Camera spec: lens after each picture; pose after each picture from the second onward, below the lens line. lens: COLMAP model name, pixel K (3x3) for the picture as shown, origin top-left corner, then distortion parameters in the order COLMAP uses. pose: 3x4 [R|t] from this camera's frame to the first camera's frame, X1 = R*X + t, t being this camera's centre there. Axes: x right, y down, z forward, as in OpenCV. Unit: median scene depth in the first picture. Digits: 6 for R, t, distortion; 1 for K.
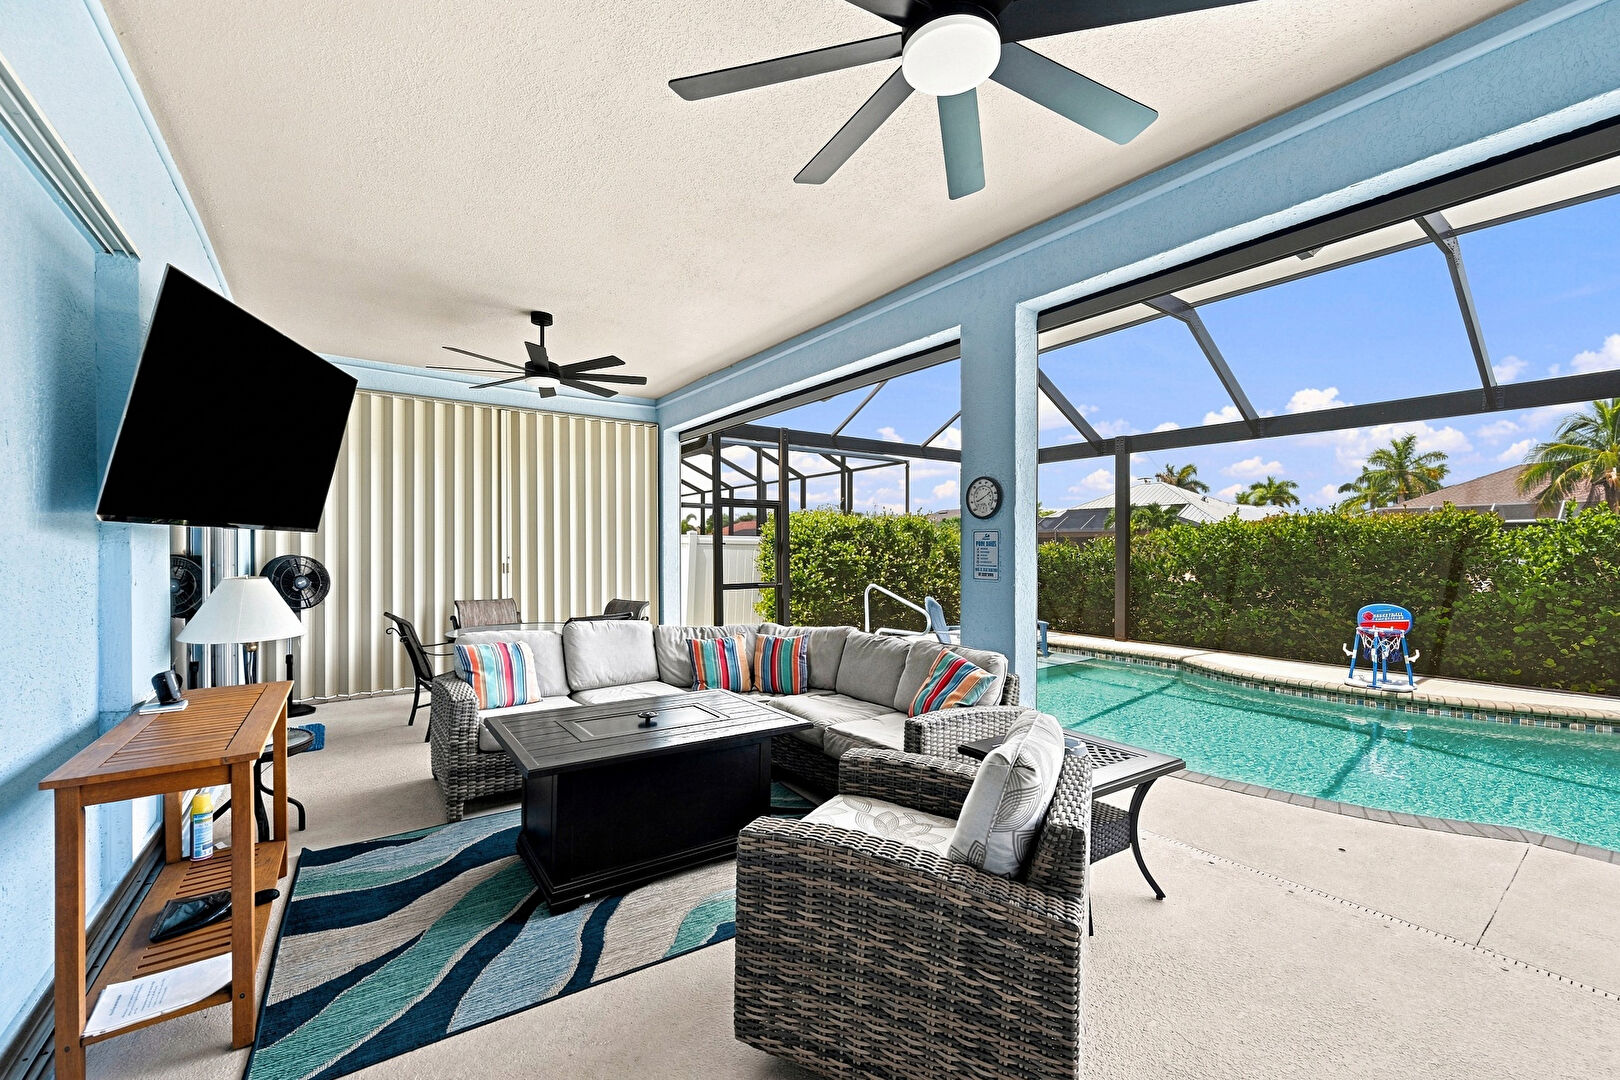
lens RADIAL K [[651.1, 0, 812.5], [0, 651.1, 548.0], [0, 0, 1]] dist [0.001201, -0.000778]
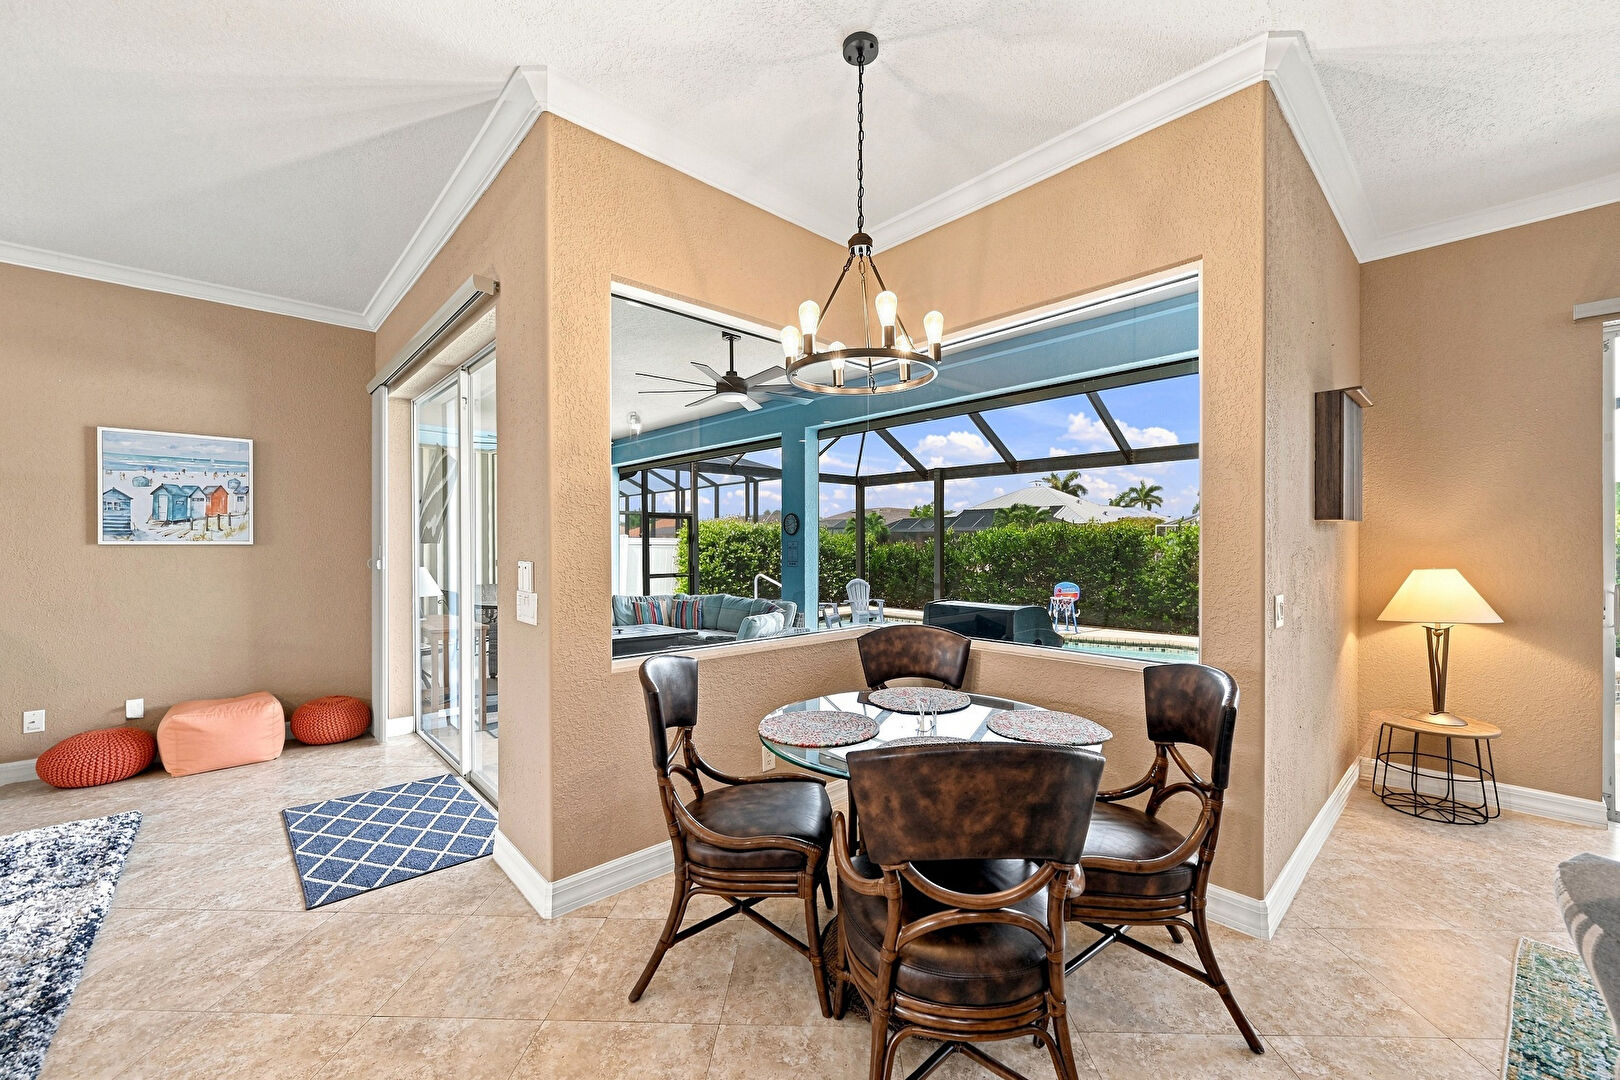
lens RADIAL K [[651.1, 0, 814.7], [0, 651.1, 547.4], [0, 0, 1]] dist [0.001201, -0.000778]
pose [[0.992637, -0.002001, 0.121113, 0.057829], [0.001392, 0.999986, 0.005112, -0.010703], [-0.121121, -0.004906, 0.992626, -0.555507]]
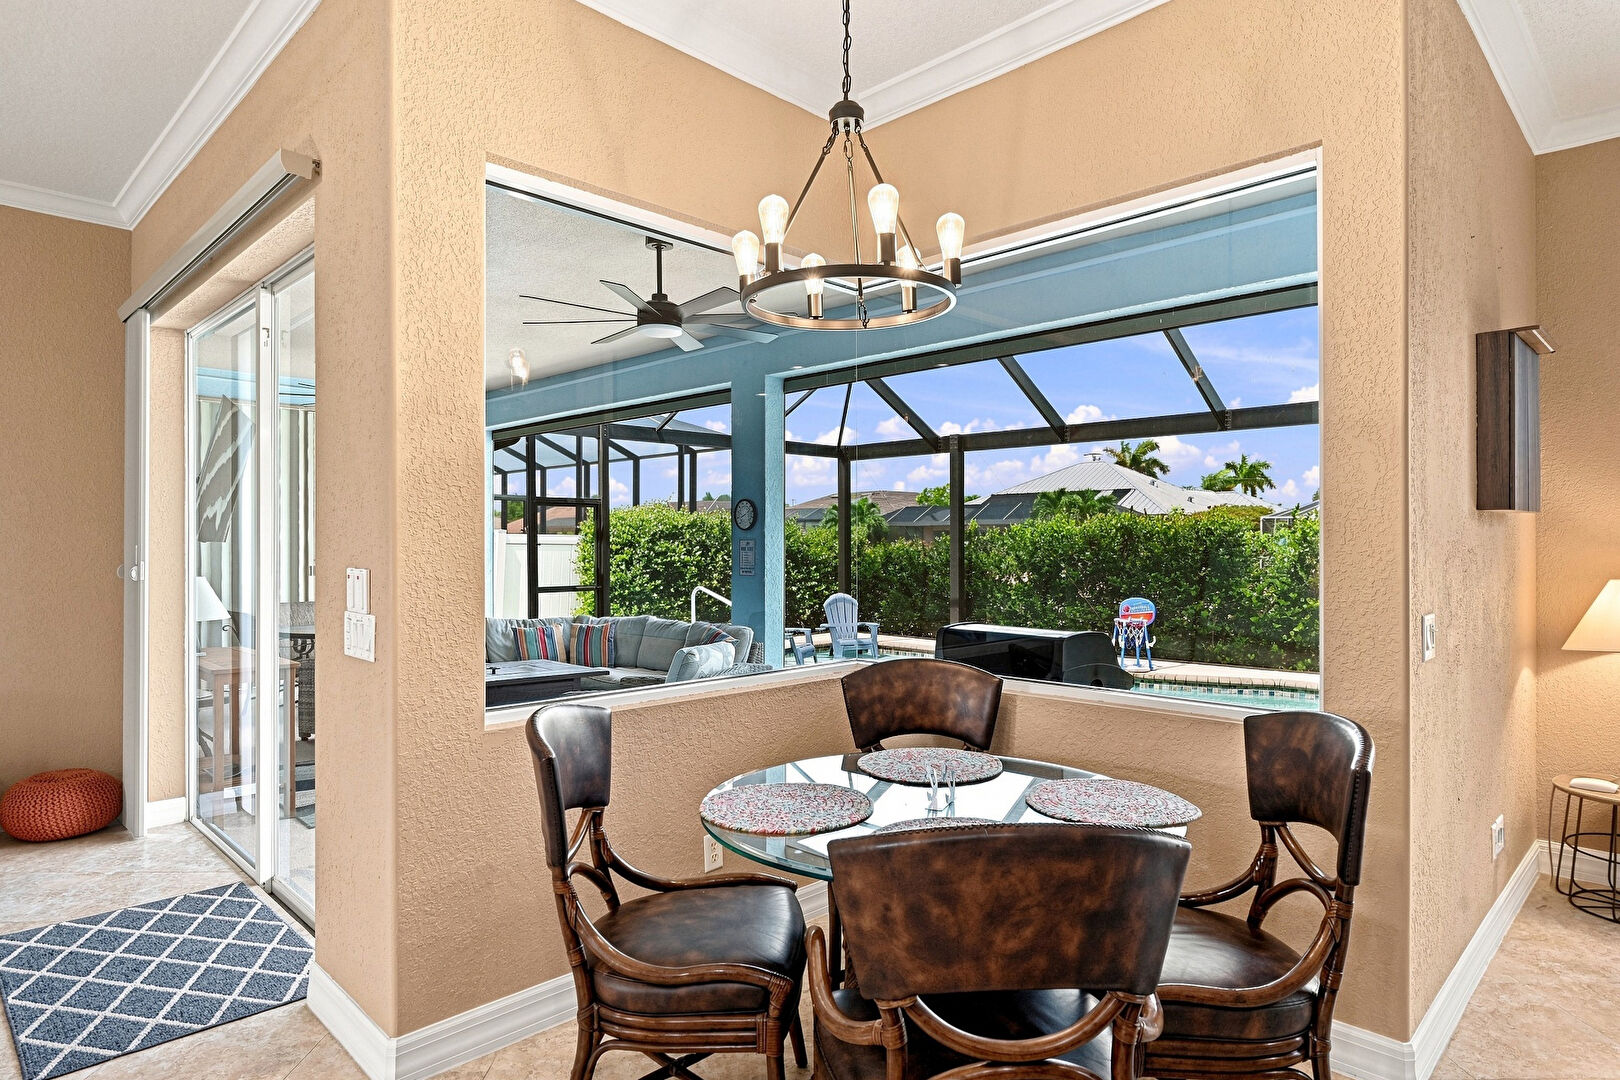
lens RADIAL K [[939.9, 0, 816.2], [0, 939.9, 541.1], [0, 0, 1]] dist [-0.001570, -0.001575]
pose [[0.986934, -0.000440, 0.161125, 0.056456], [0.000833, 0.999997, -0.002368, -0.010656], [-0.161123, 0.002471, 0.986931, -0.557959]]
